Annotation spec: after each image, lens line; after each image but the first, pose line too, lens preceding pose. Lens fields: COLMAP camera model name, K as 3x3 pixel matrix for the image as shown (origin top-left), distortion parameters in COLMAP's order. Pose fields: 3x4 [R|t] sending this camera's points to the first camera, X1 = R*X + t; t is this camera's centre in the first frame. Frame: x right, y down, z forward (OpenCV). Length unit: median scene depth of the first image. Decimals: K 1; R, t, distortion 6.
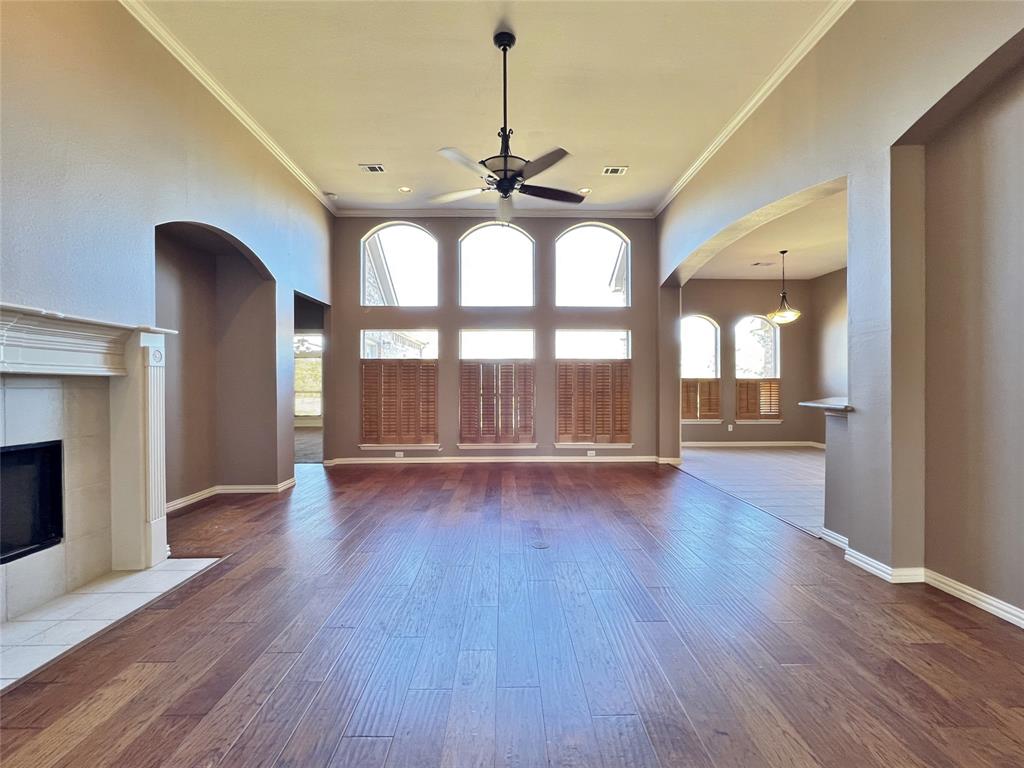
lens RADIAL K [[427.3, 0, 516.4], [0, 427.3, 382.6], [0, 0, 1]] dist [-0.013023, -0.000143]
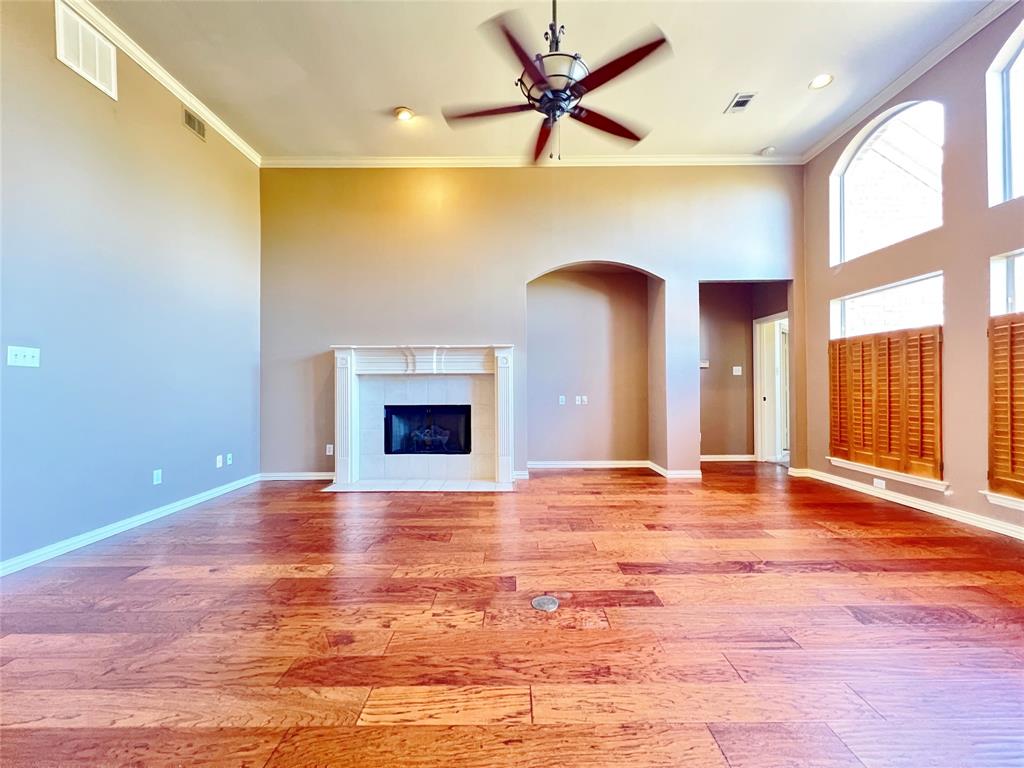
lens RADIAL K [[407.7, 0, 515.3], [0, 407.7, 384.5], [0, 0, 1]] dist [0.000185, 0.001009]
pose [[-0.017777, 0.000346, -0.999842, 0.348349], [0.012324, 0.999924, 0.000127, 0.013969], [0.999766, -0.012320, -0.017780, 0.471446]]
